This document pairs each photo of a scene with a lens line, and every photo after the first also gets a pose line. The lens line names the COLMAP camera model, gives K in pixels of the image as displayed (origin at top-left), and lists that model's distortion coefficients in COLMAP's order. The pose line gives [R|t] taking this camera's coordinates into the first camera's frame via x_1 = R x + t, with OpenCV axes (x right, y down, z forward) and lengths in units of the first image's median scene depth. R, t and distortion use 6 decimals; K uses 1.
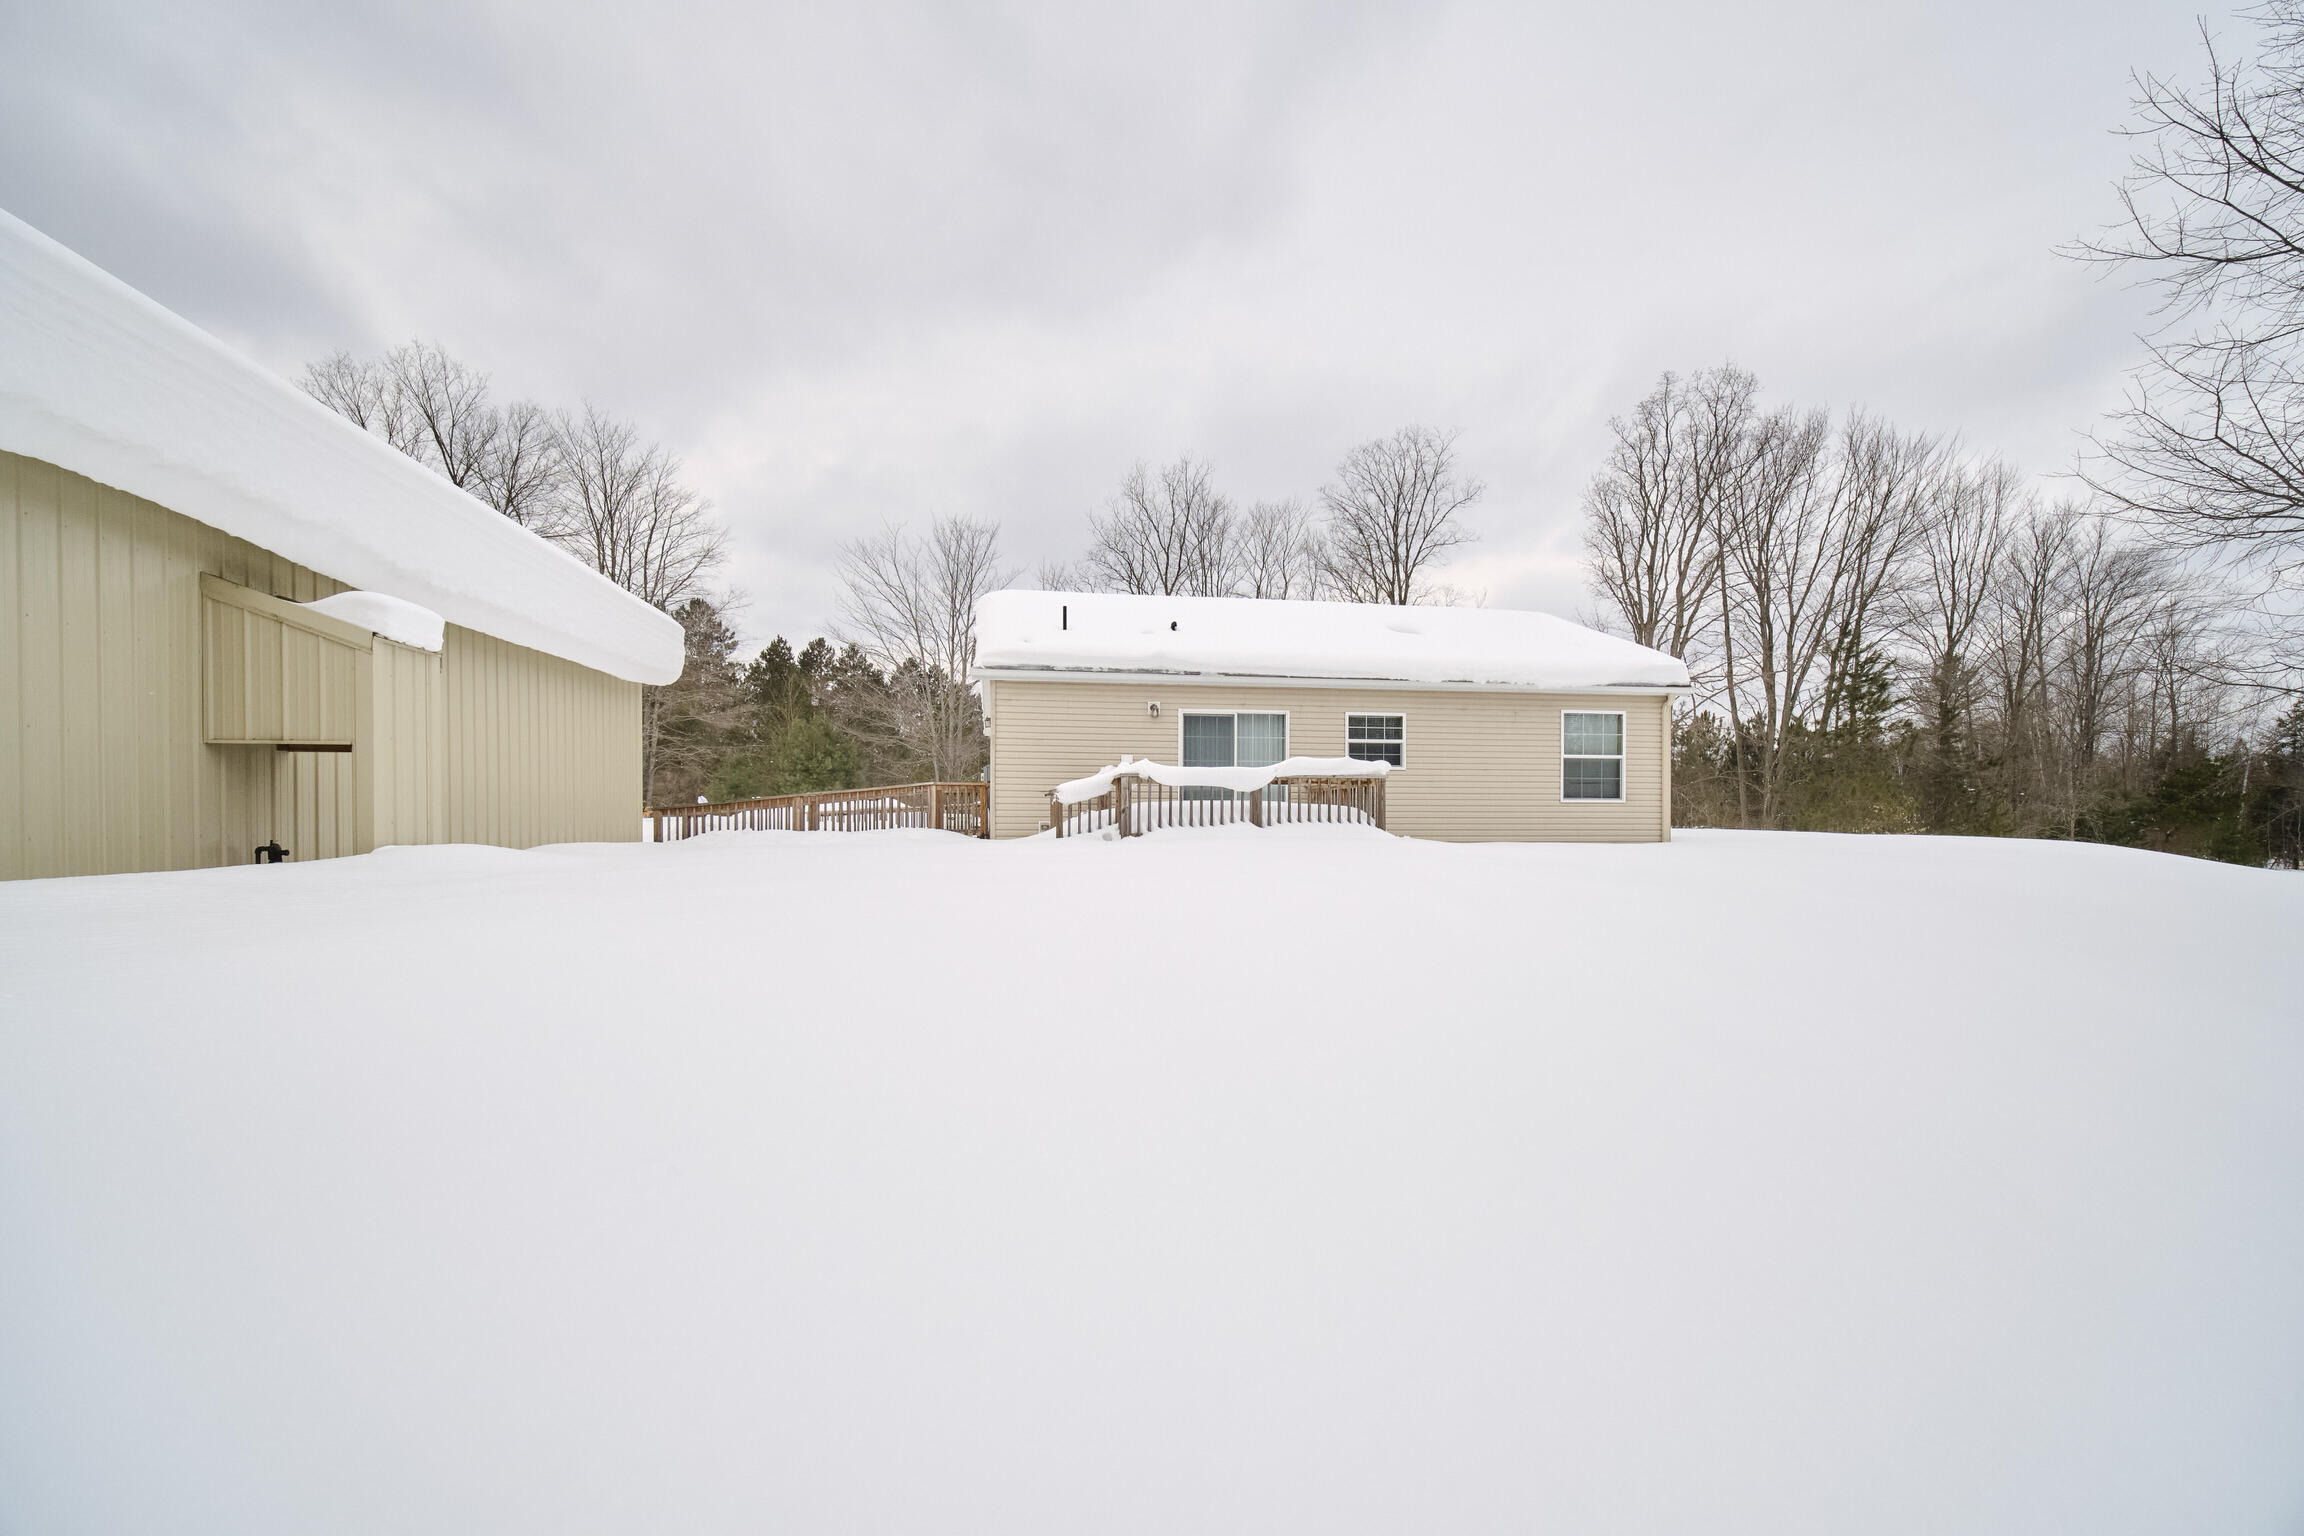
lens RADIAL K [[941.5, 0, 1135.7], [0, 941.5, 810.3], [0, 0, 1]] dist [-0.001130, 0.000054]
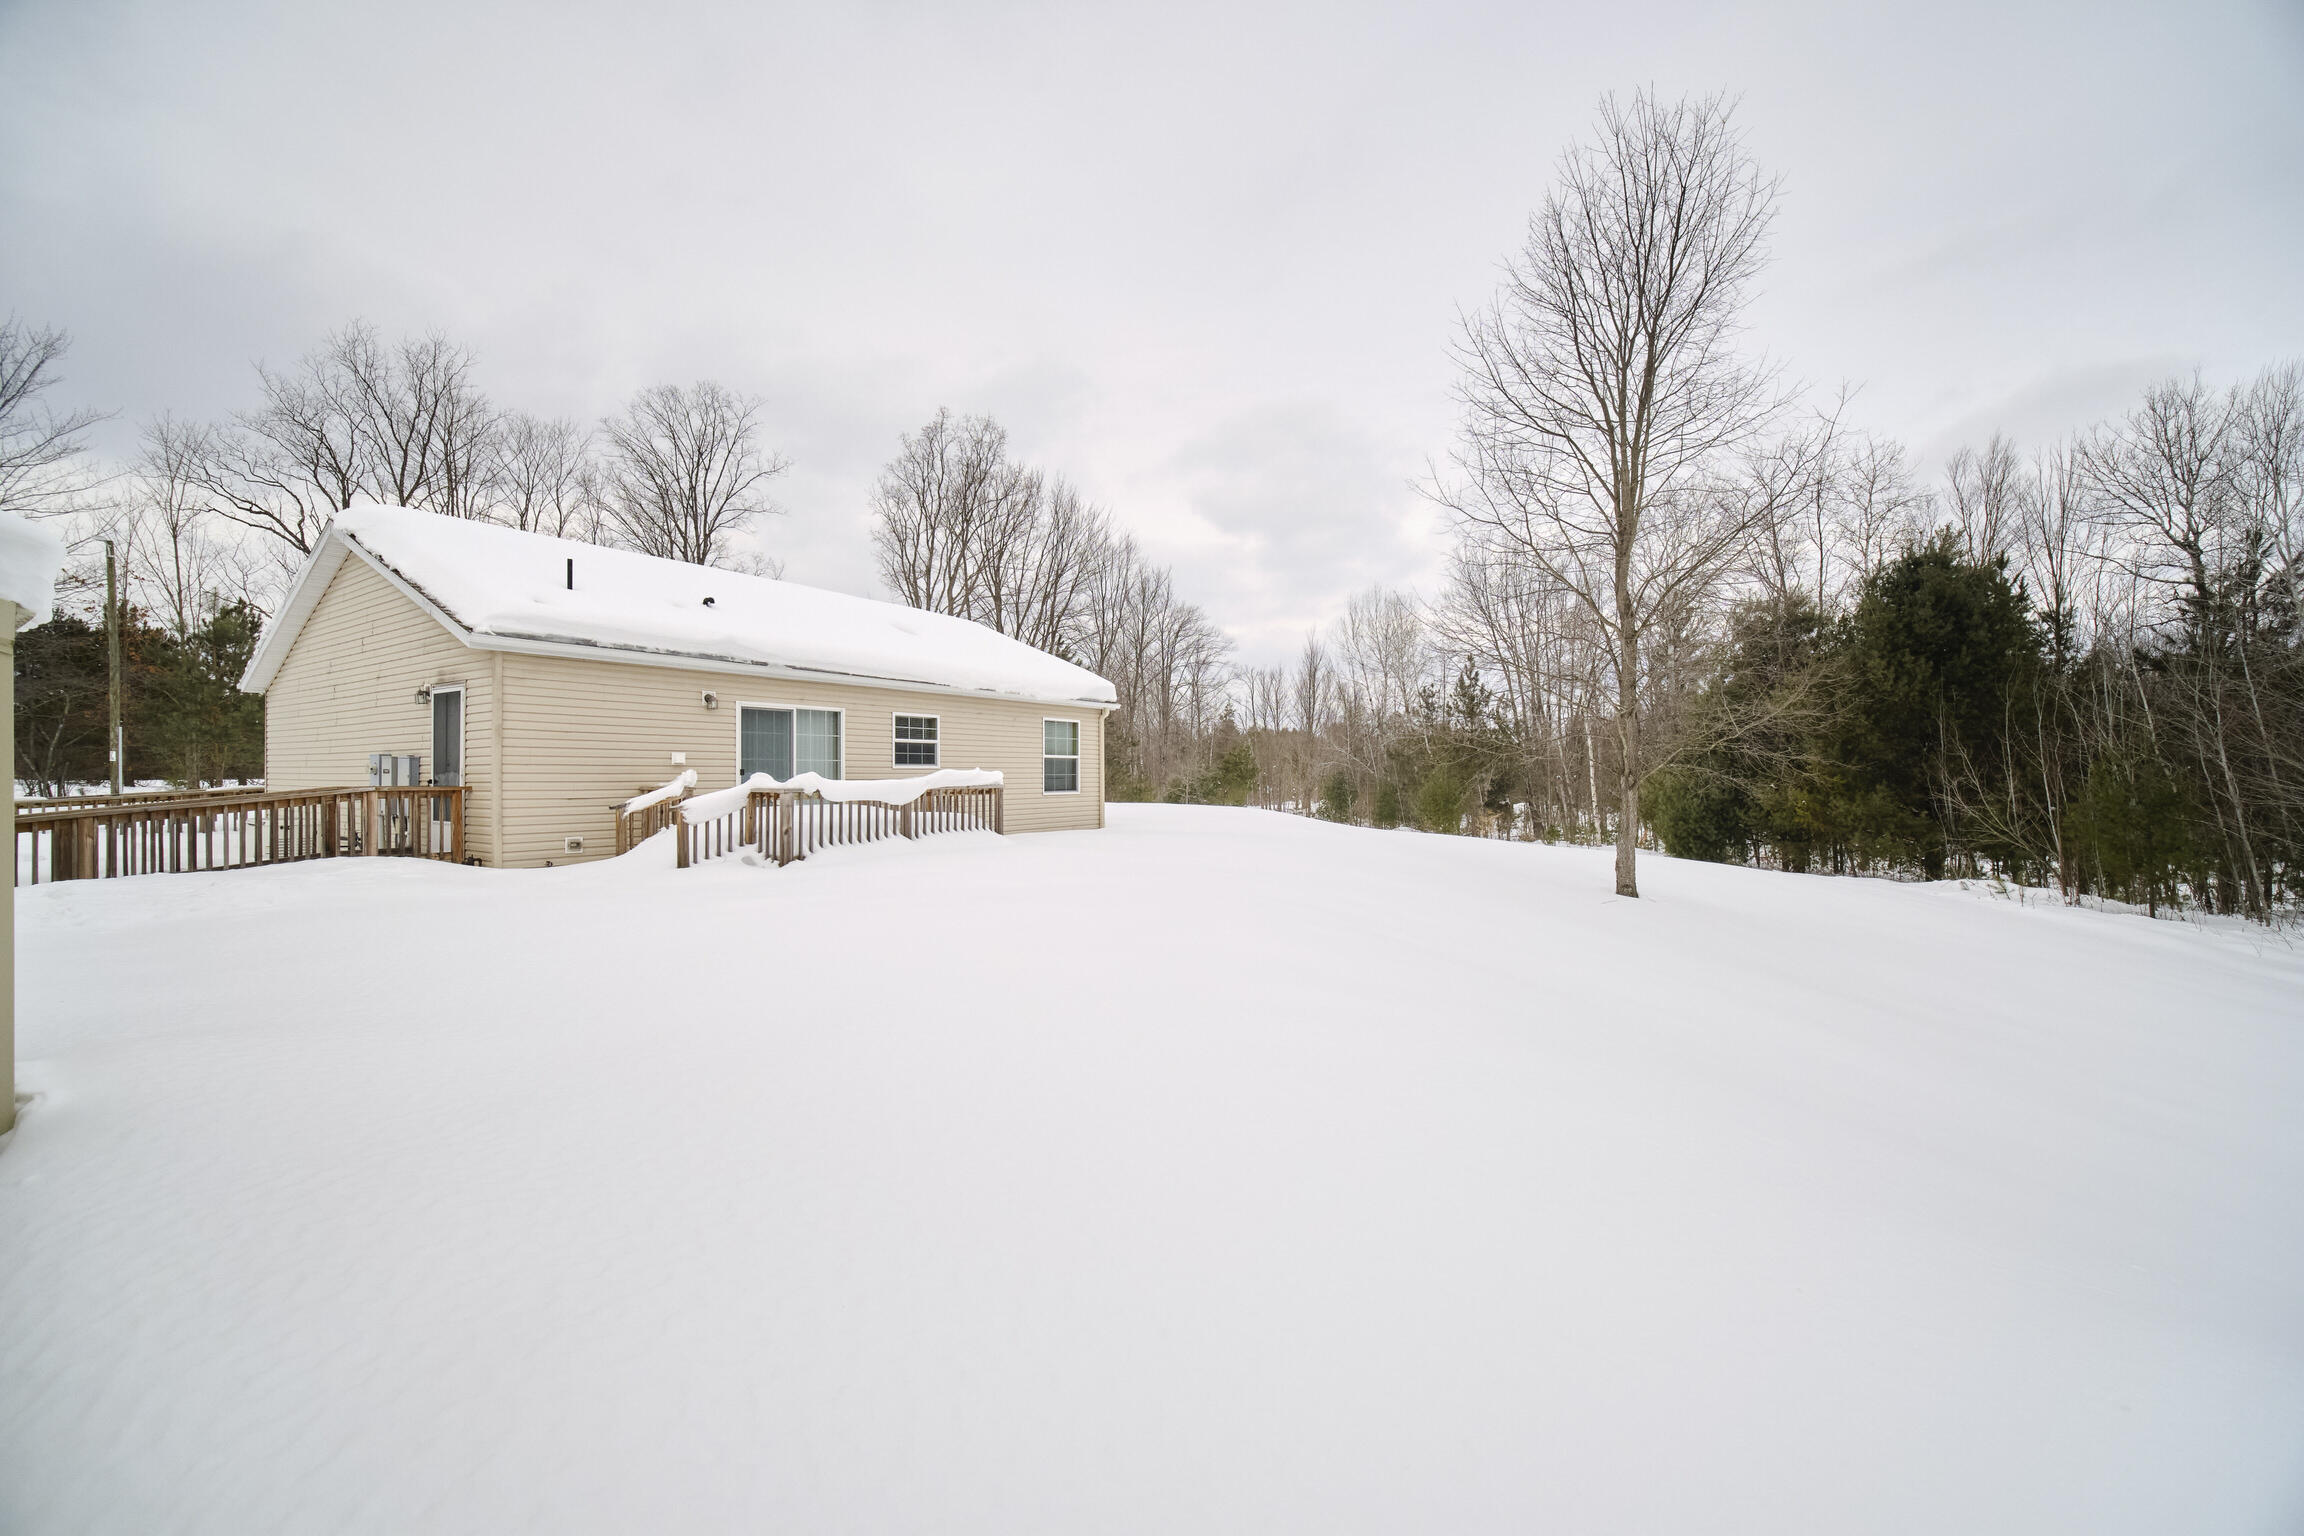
lens RADIAL K [[908.0, 0, 1142.3], [0, 908.0, 776.9], [0, 0, 1]] dist [-0.002455, -0.000086]
pose [[0.669635, -0.008232, 0.742644, -0.319078], [-0.001763, 0.999918, 0.012674, -0.046882], [-0.742688, -0.009796, 0.669566, 0.145578]]
